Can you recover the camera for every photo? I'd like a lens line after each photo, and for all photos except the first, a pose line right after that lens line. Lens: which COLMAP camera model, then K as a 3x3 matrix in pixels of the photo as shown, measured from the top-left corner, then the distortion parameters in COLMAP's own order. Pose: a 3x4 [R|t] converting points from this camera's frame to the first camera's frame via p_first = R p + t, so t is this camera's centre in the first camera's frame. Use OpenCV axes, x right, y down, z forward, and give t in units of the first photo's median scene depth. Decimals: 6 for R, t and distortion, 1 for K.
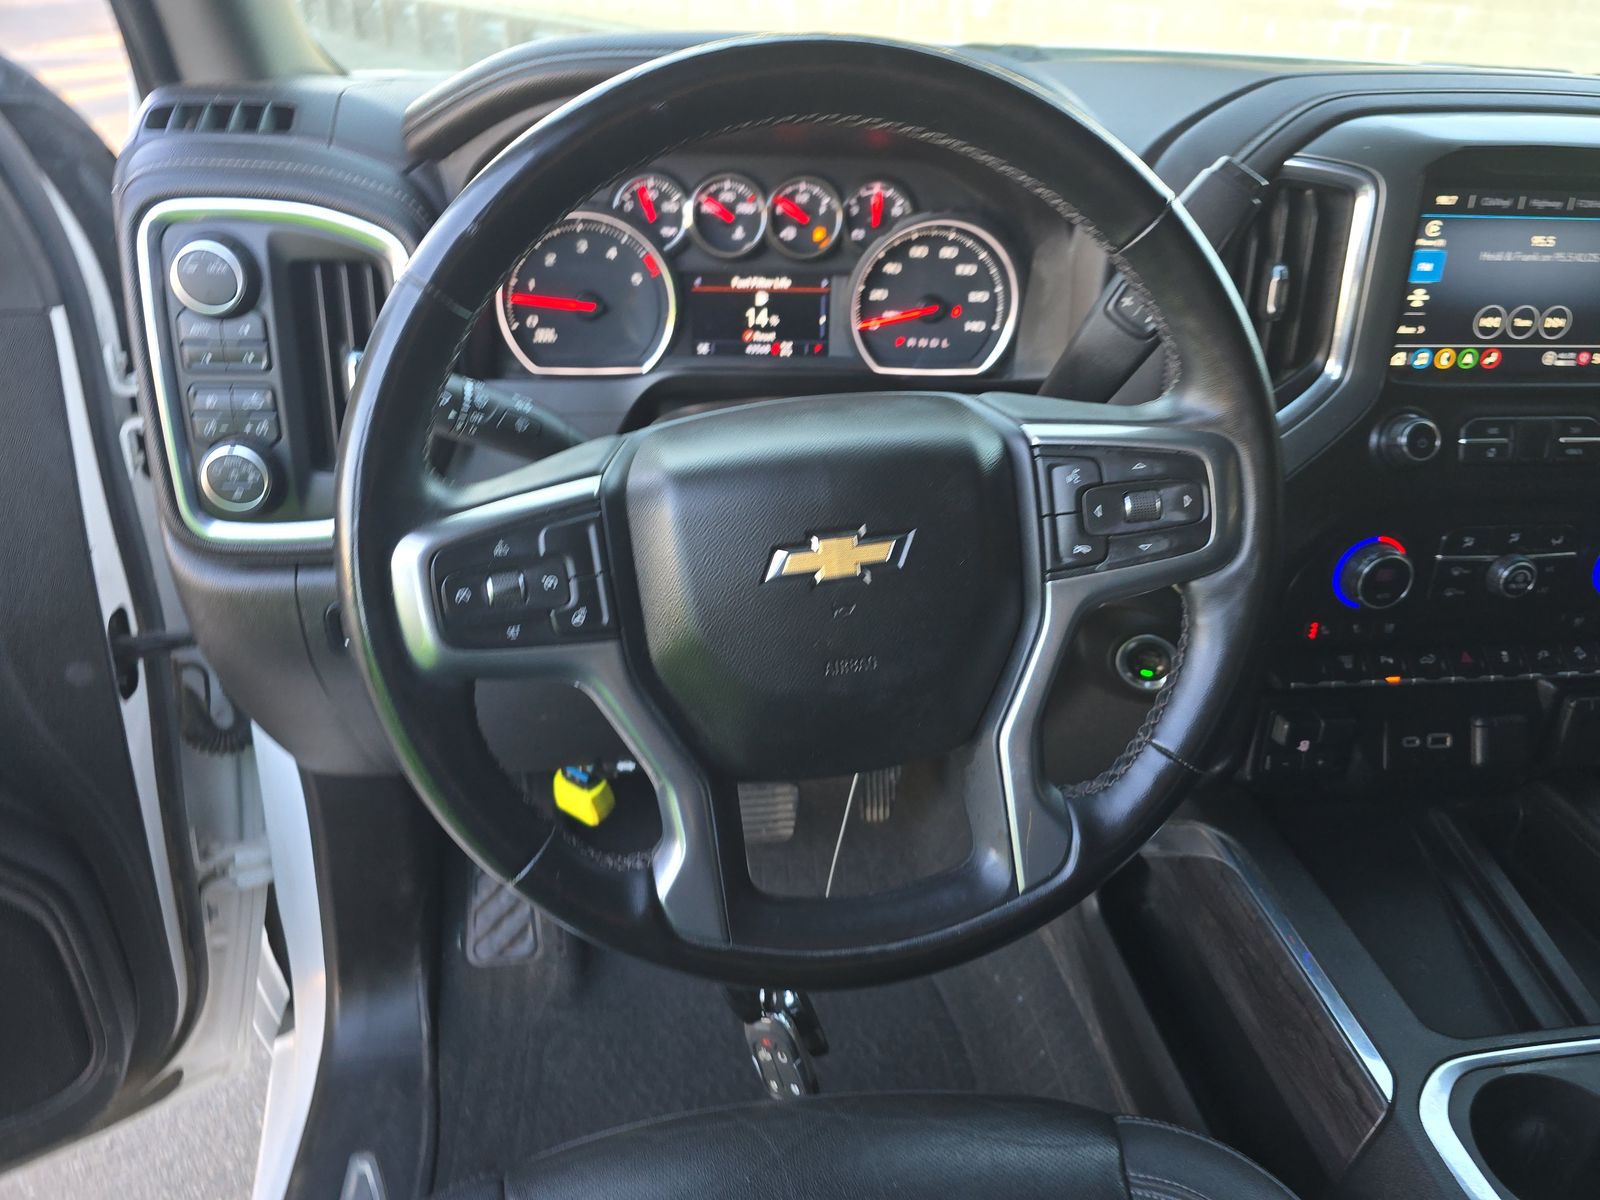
lens RADIAL K [[1083.1, 0, 794.2], [0, 1083.1, 593.5], [0, 0, 1]] dist [0.041394, -0.034772]
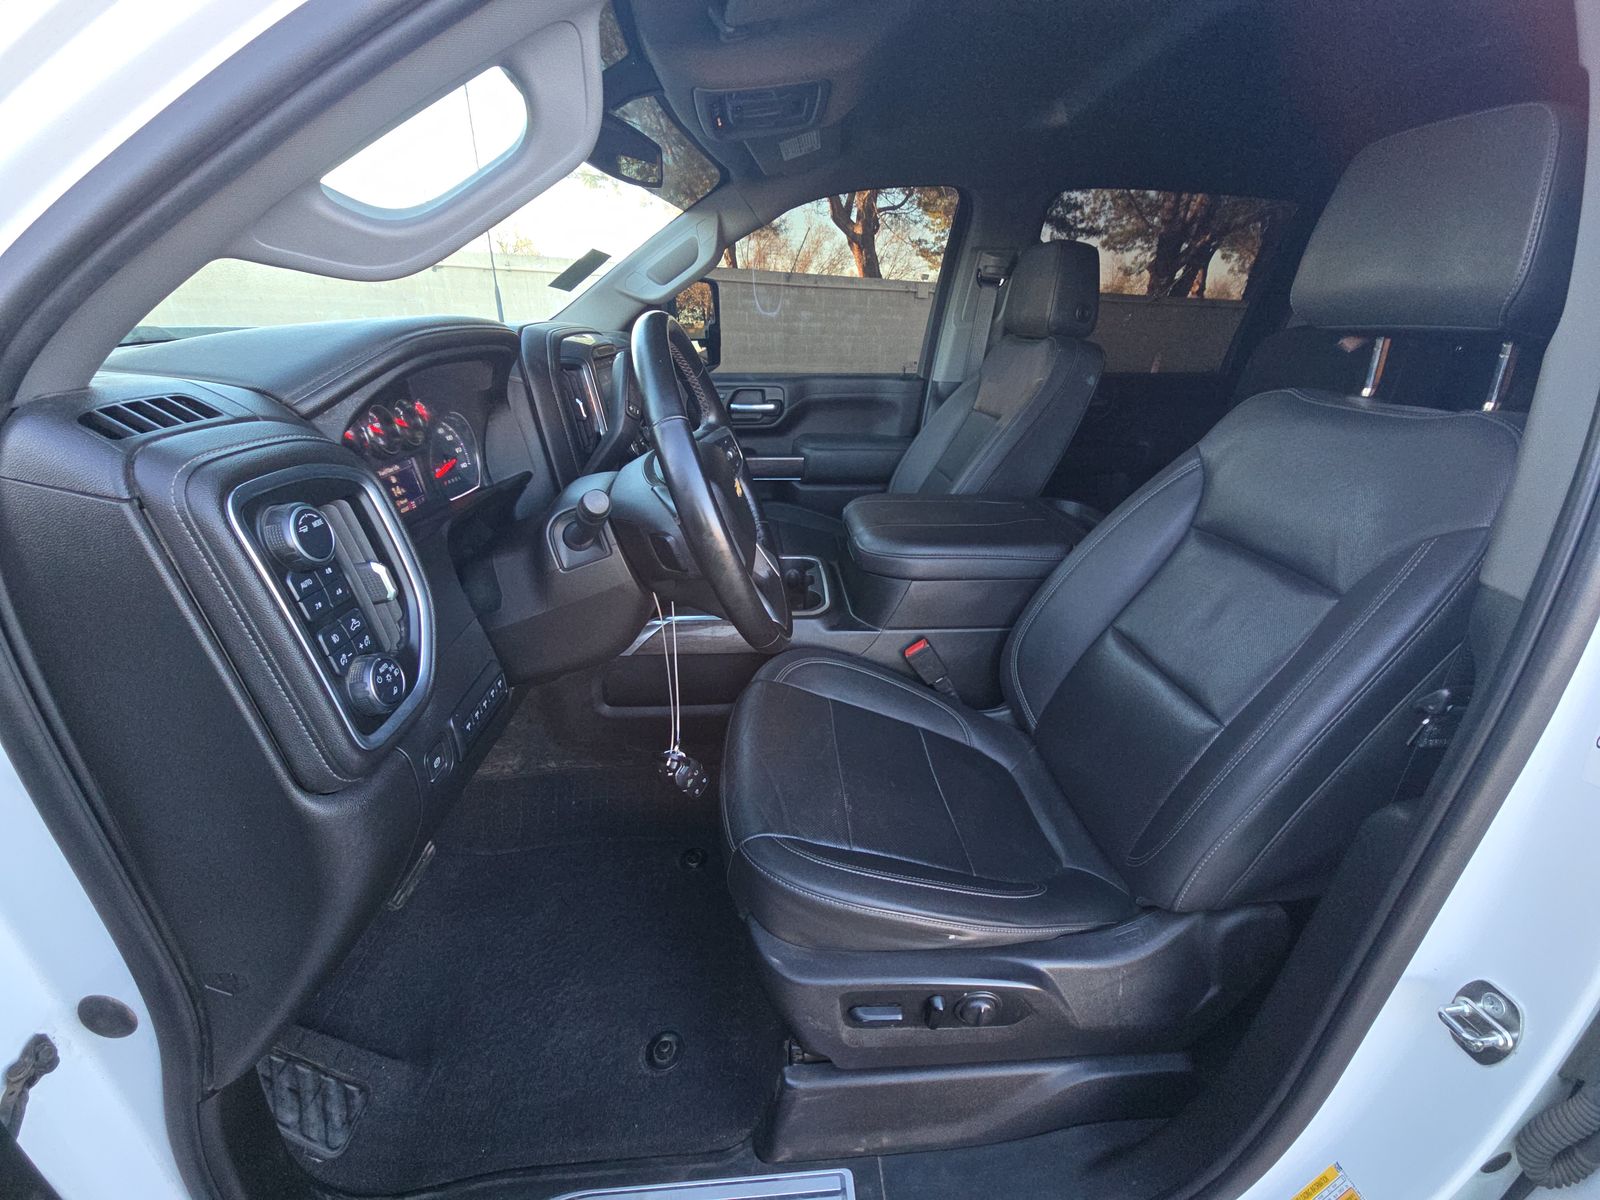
lens RADIAL K [[648.7, 0, 807.1], [0, 648.7, 606.9], [0, 0, 1]] dist [0.007198, -0.005758]
pose [[0.055152, -0.437756, 0.897401, -1.062252], [0.474787, 0.802153, 0.362115, -0.206321], [-0.878371, 0.406103, 0.252081, 0.354705]]
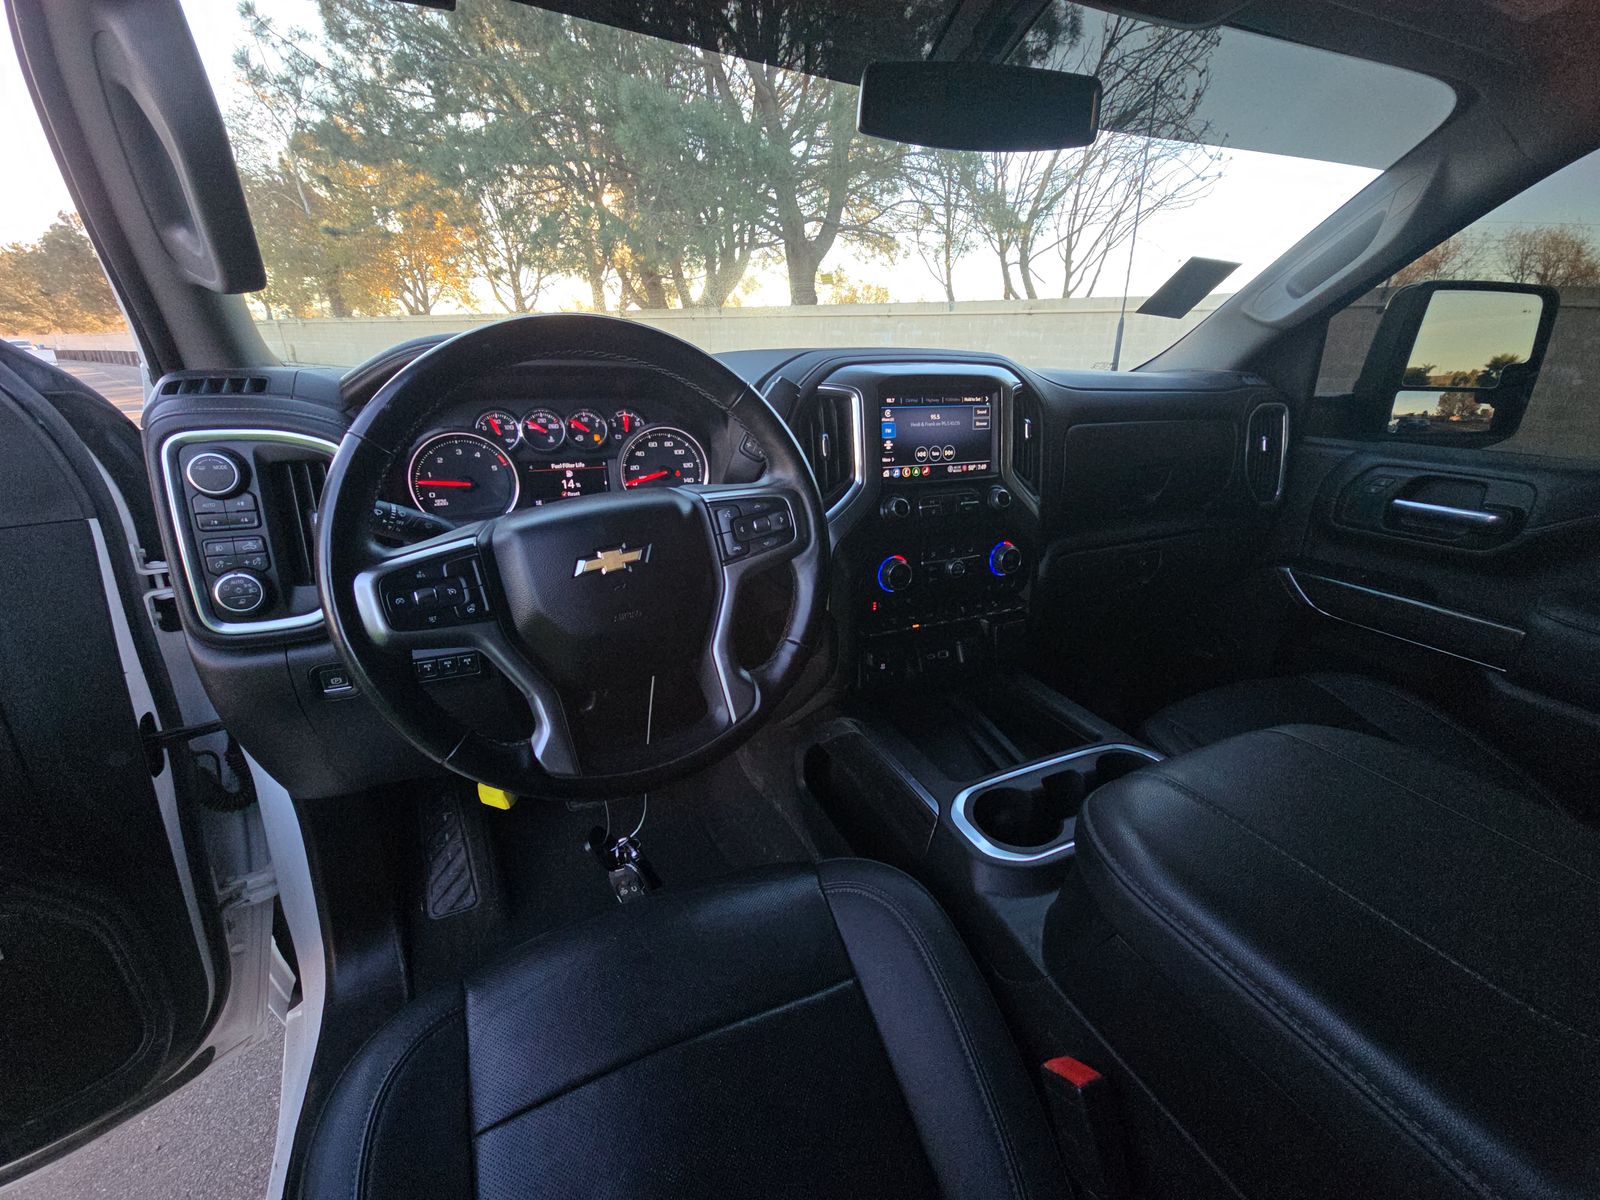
lens RADIAL K [[648.7, 0, 806.9], [0, 648.7, 602.6], [0, 0, 1]] dist [0.007198, -0.005758]
pose [[0.953869, -0.130116, 0.270562, 0.031546], [0.166648, 0.979090, -0.116667, 0.155573], [-0.249724, 0.156373, 0.955607, -0.130195]]
